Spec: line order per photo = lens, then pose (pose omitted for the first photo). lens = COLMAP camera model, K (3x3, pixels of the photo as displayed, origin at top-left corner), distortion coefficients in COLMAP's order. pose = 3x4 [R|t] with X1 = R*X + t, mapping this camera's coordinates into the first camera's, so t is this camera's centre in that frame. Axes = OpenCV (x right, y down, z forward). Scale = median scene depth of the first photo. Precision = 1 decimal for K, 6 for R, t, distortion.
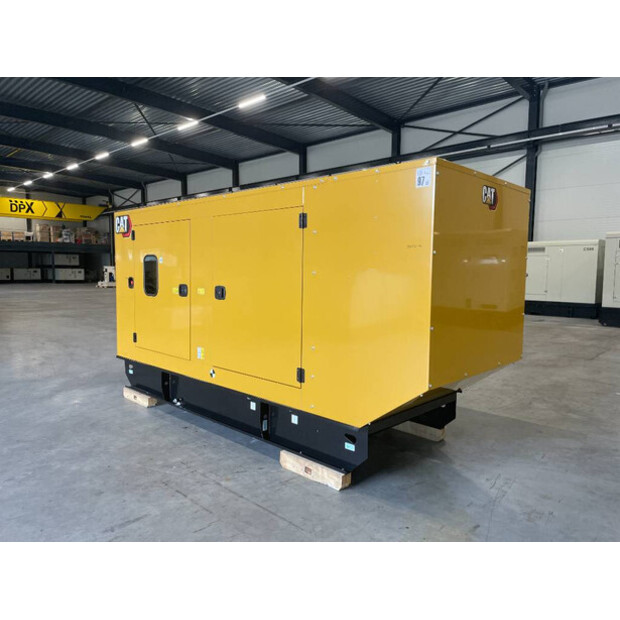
lens RADIAL K [[473.9, 0, 309.4], [0, 473.9, 287.7], [0, 0, 1]] dist [0.070687, -0.086031]
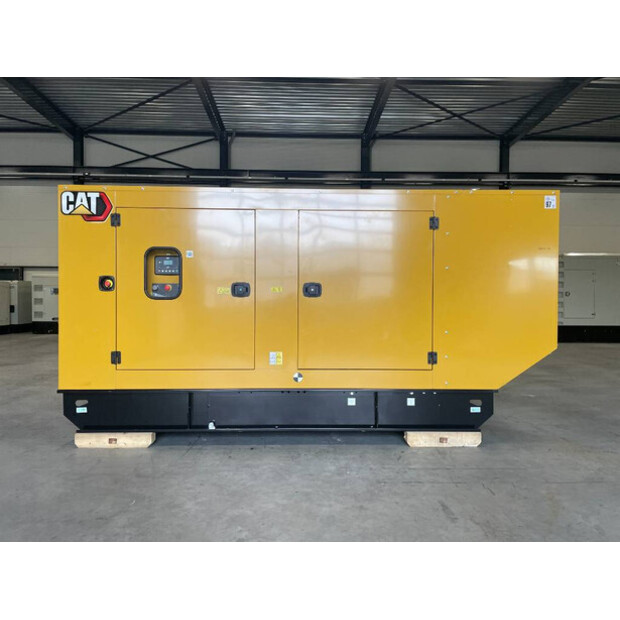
lens RADIAL K [[473.9, 0, 311.3], [0, 473.9, 287.7], [0, 0, 1]] dist [0.070687, -0.086031]
pose [[0.698417, 0.012247, 0.715586, -0.869823], [0.030167, 0.998461, -0.046531, 0.050631], [-0.715055, 0.054086, 0.696973, 0.336136]]
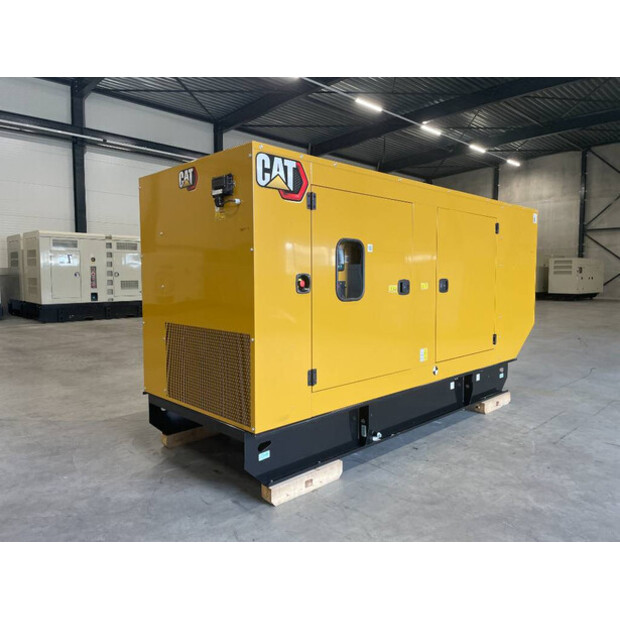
lens RADIAL K [[473.9, 0, 314.3], [0, 473.9, 286.0], [0, 0, 1]] dist [0.070687, -0.086031]
pose [[0.018643, -0.033761, 0.999256, -1.191415], [0.039728, 0.998665, 0.033000, -0.032794], [-0.999037, 0.039083, 0.019960, 1.248156]]
